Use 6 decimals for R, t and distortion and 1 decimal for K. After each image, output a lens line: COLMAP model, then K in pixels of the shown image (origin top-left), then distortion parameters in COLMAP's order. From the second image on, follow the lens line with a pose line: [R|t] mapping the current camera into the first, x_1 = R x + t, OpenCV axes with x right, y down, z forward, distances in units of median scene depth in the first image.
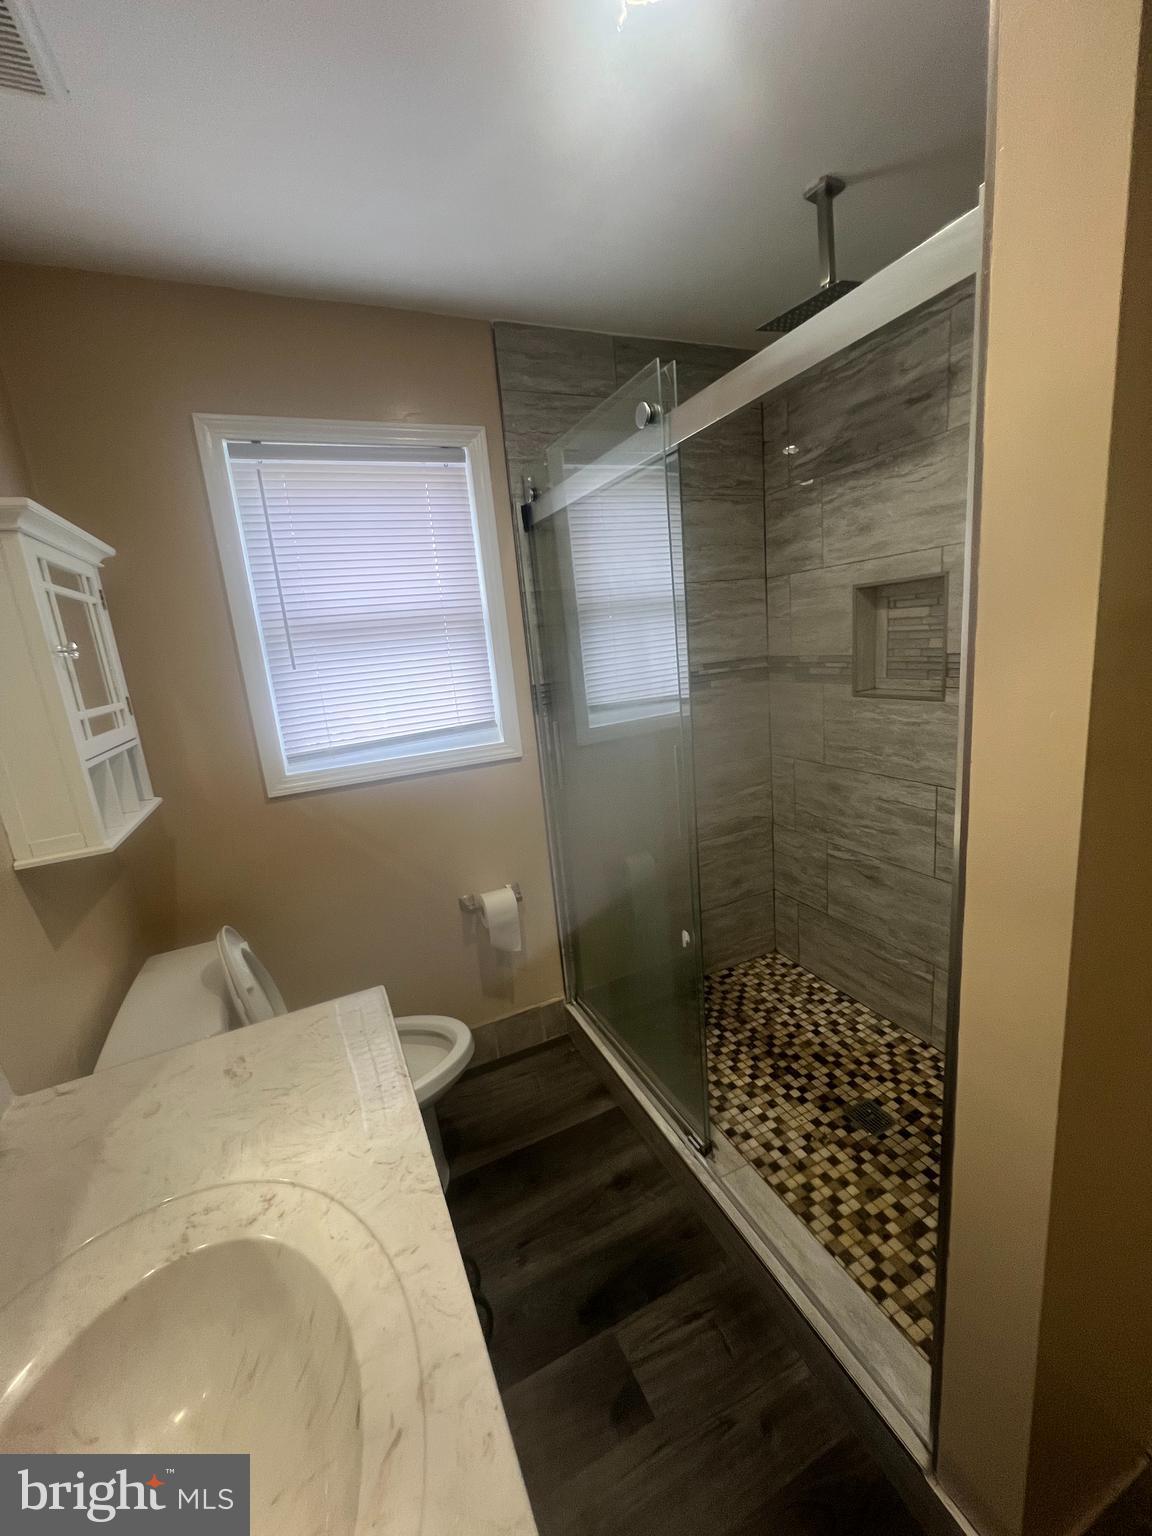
lens RADIAL K [[618.0, 0, 576.8], [0, 618.0, 766.1], [0, 0, 1]] dist [0.002349, 0.000180]
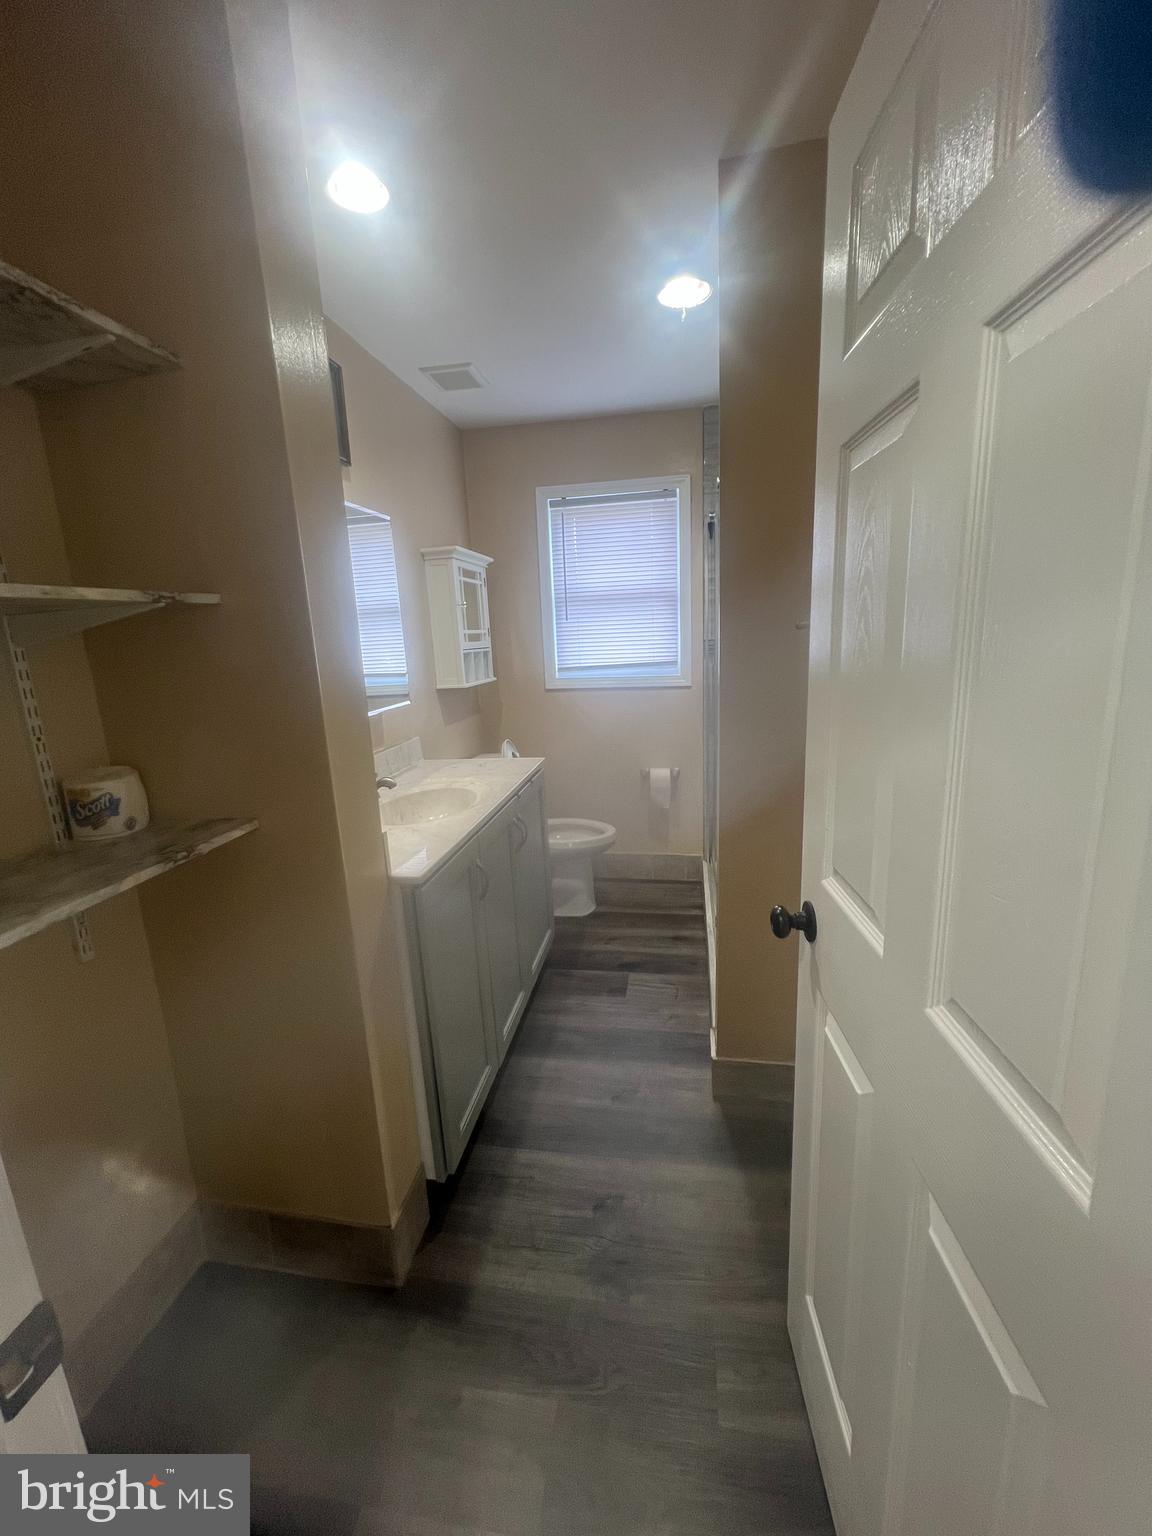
lens RADIAL K [[618.0, 0, 577.0], [0, 618.0, 768.9], [0, 0, 1]] dist [0.002349, 0.000180]
pose [[0.826373, 0.176663, -0.534695, 0.737646], [-0.150773, 0.984261, 0.092178, 0.121869], [0.542564, 0.004444, 0.840003, -0.615922]]
